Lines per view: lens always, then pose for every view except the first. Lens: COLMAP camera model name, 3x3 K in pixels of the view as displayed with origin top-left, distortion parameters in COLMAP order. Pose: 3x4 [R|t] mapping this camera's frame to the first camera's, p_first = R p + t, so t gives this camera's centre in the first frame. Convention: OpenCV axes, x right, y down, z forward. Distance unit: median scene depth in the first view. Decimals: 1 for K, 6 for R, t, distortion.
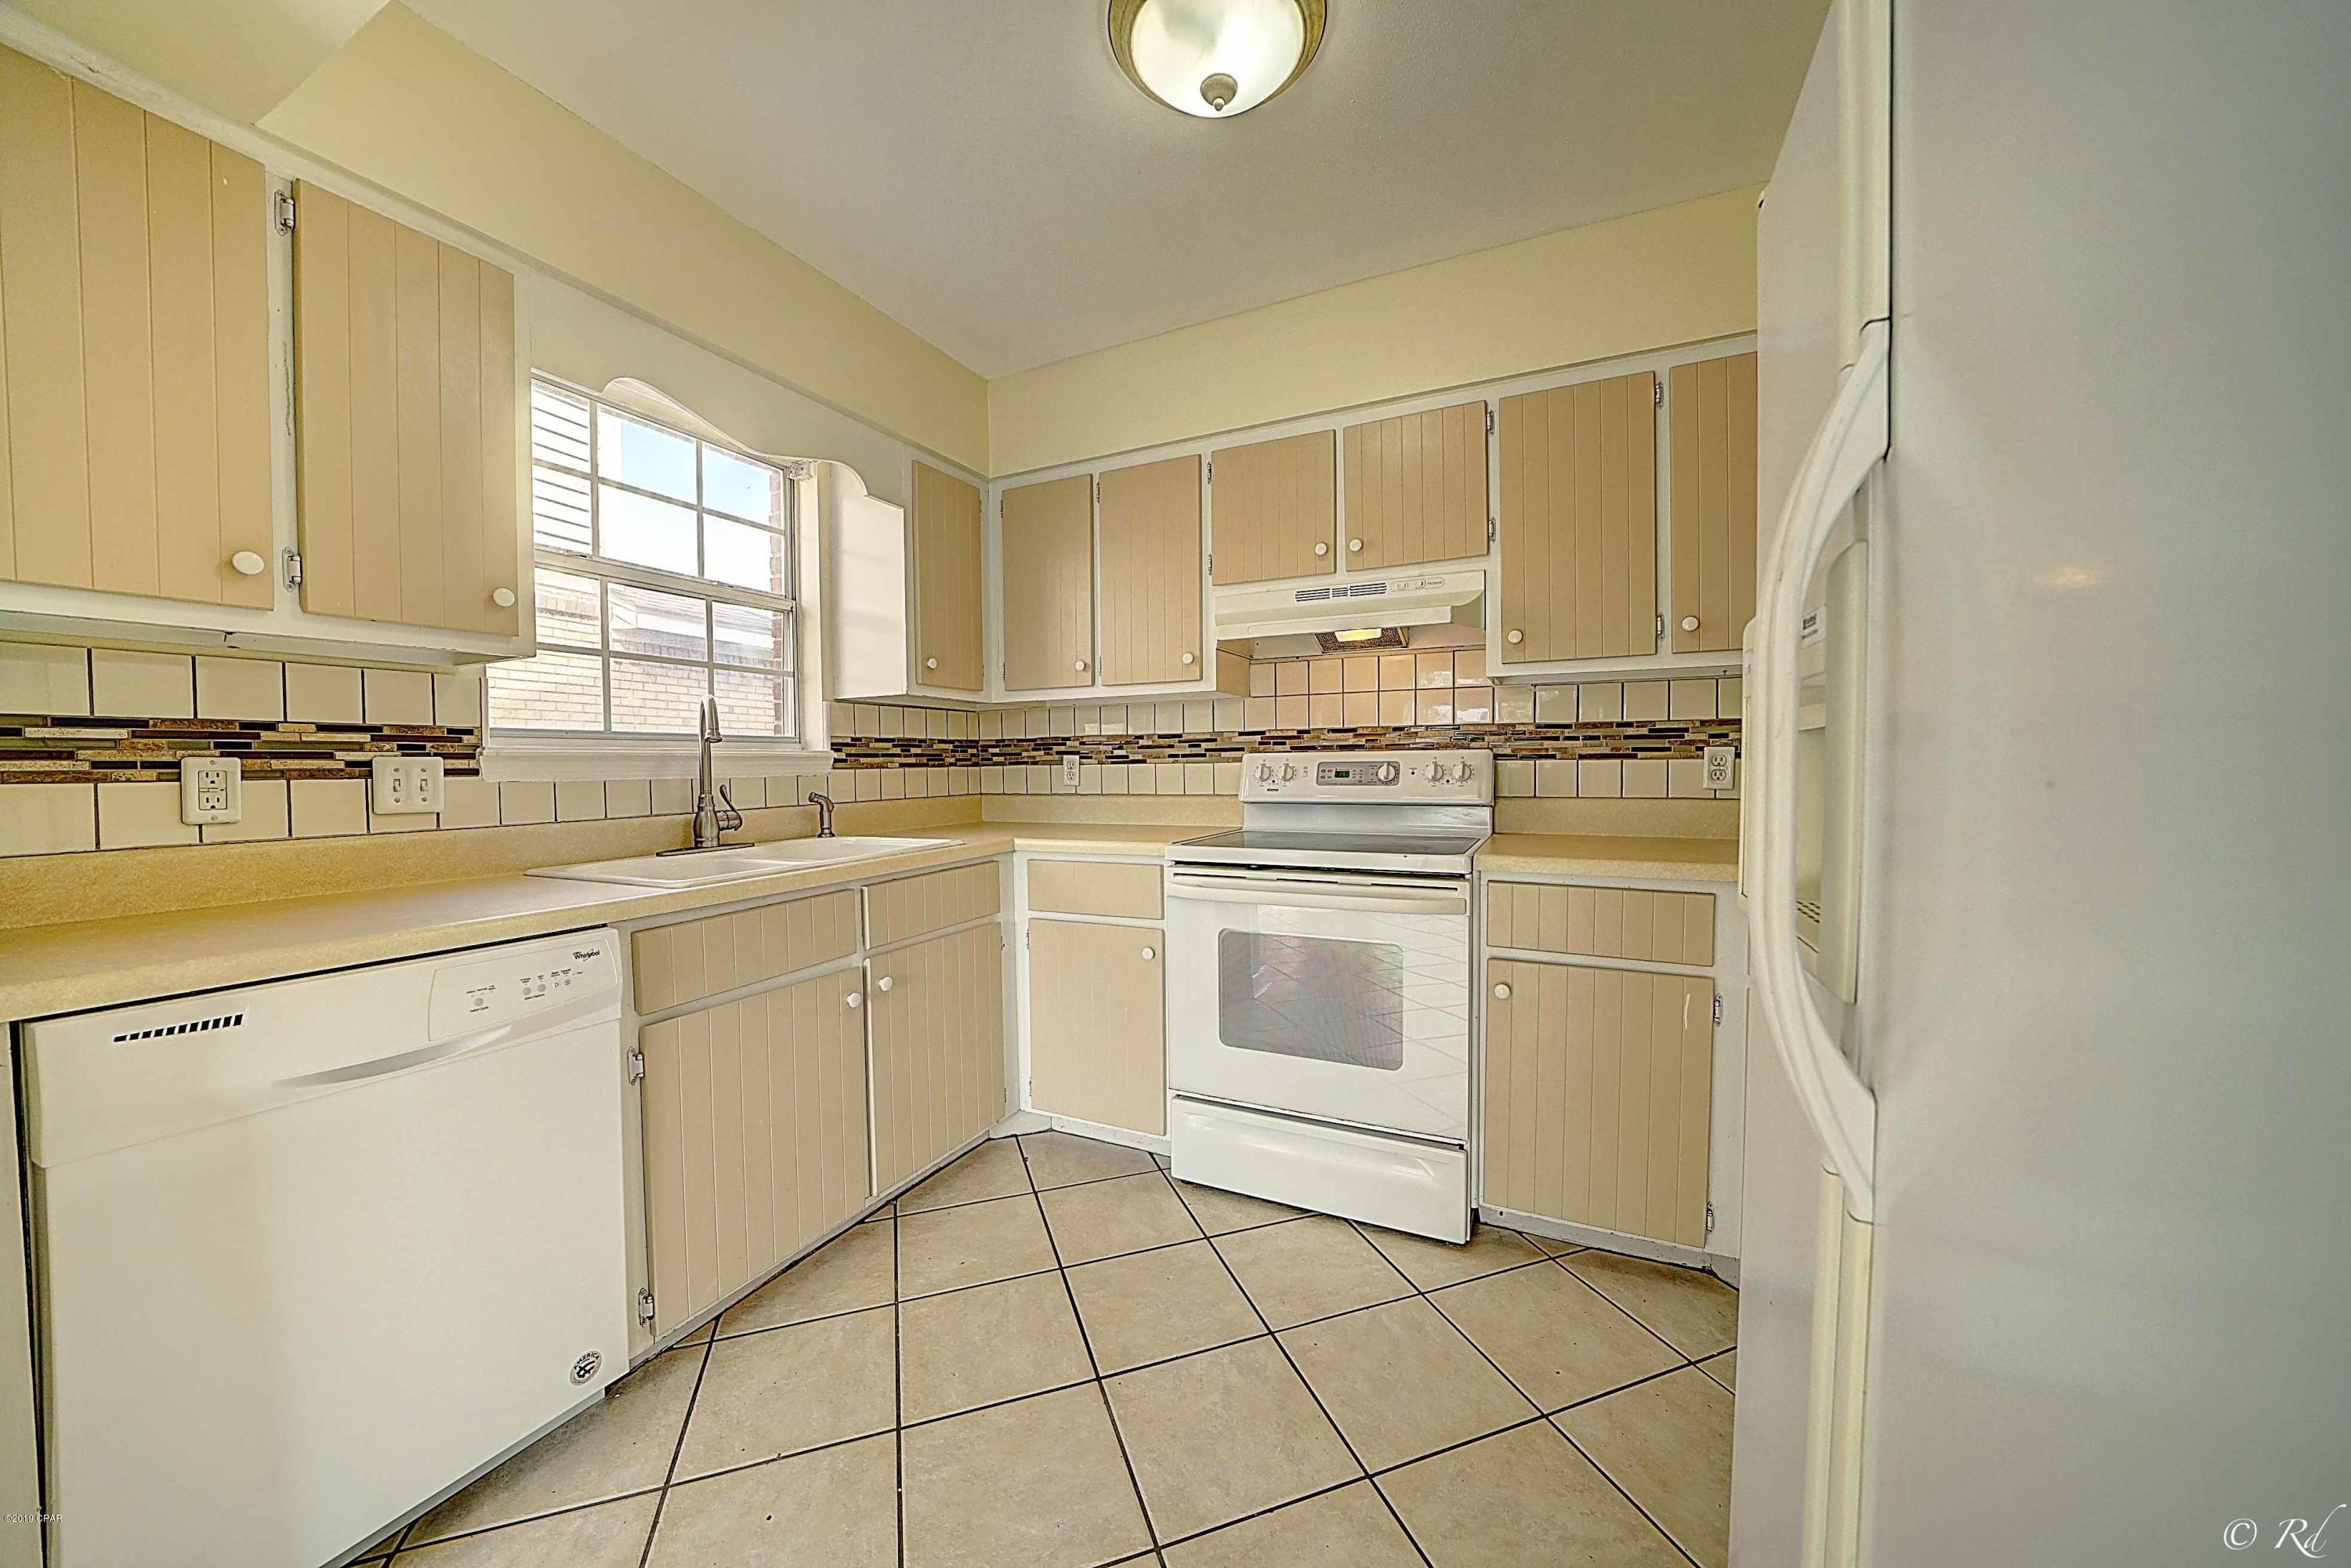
lens RADIAL K [[813.5, 0, 1175.5], [0, 813.5, 784.0], [0, 0, 1]] dist [-0.019592, 0.000006]
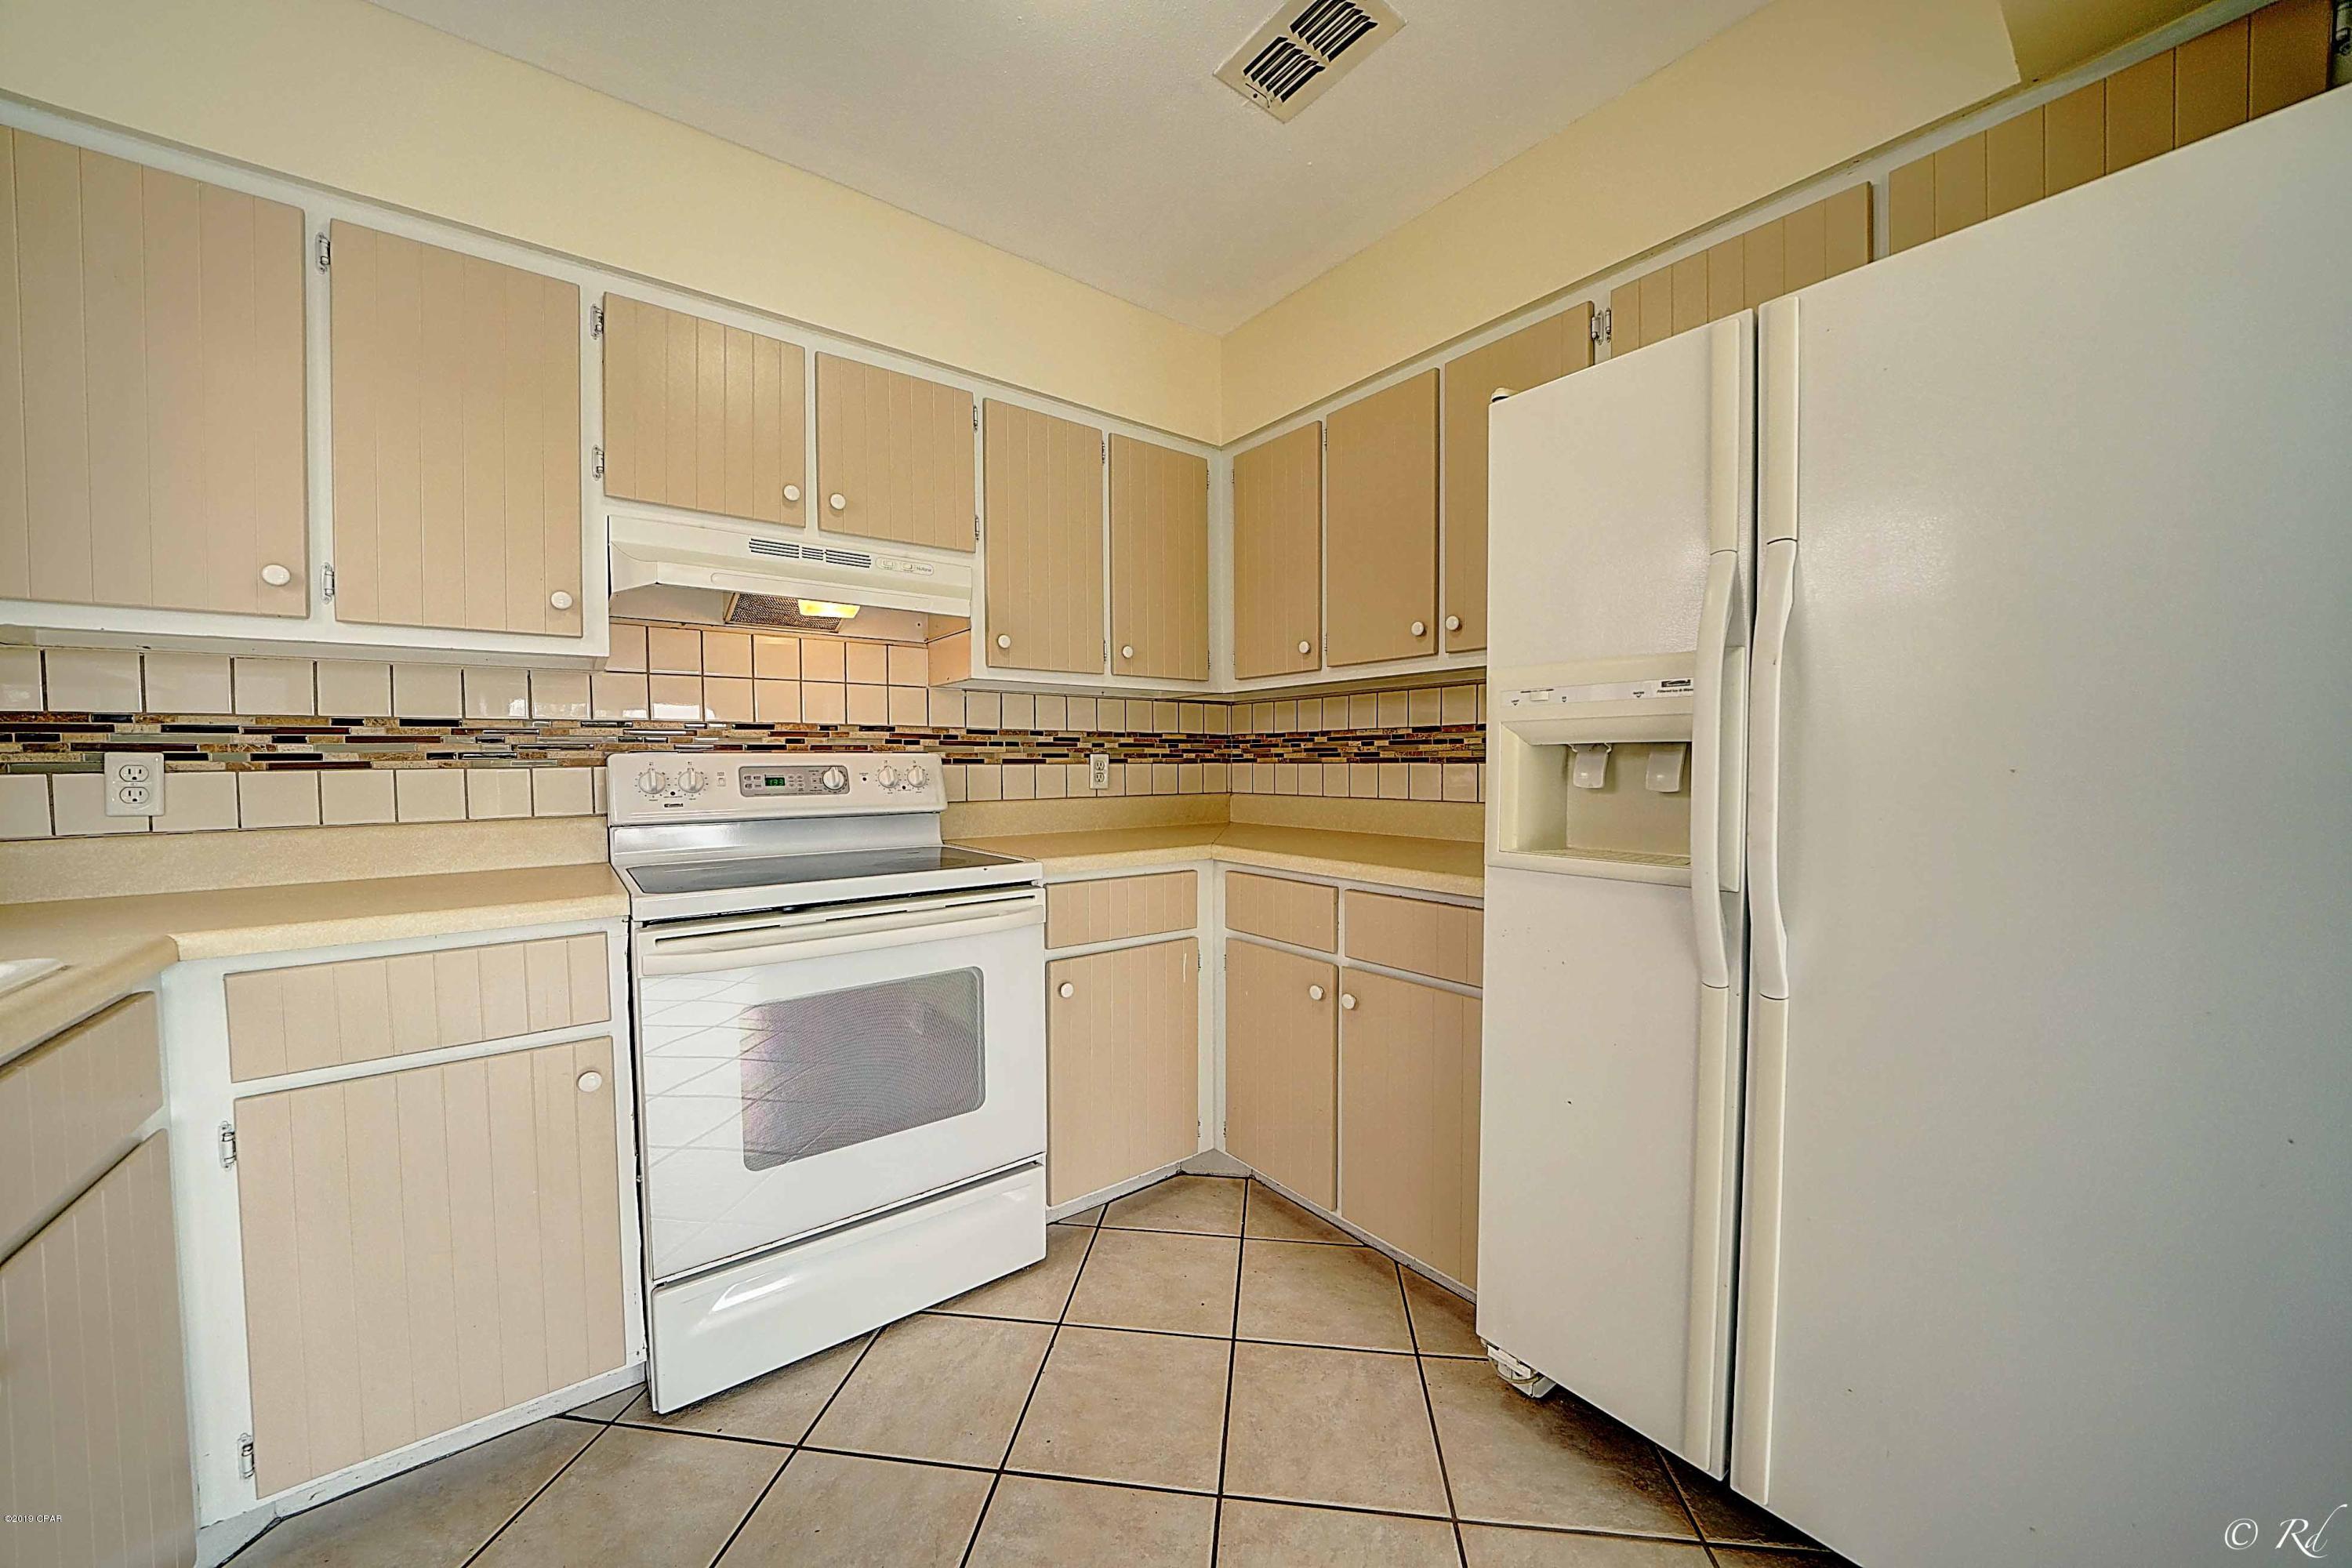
lens RADIAL K [[813.9, 0, 1176.0], [0, 813.9, 784.0], [0, 0, 1]] dist [-0.019592, 0.000006]
pose [[0.451804, -0.016982, 0.891956, -0.345656], [0.024863, 0.999670, 0.006439, -0.005669], [-0.891771, 0.019268, 0.452077, 0.318883]]
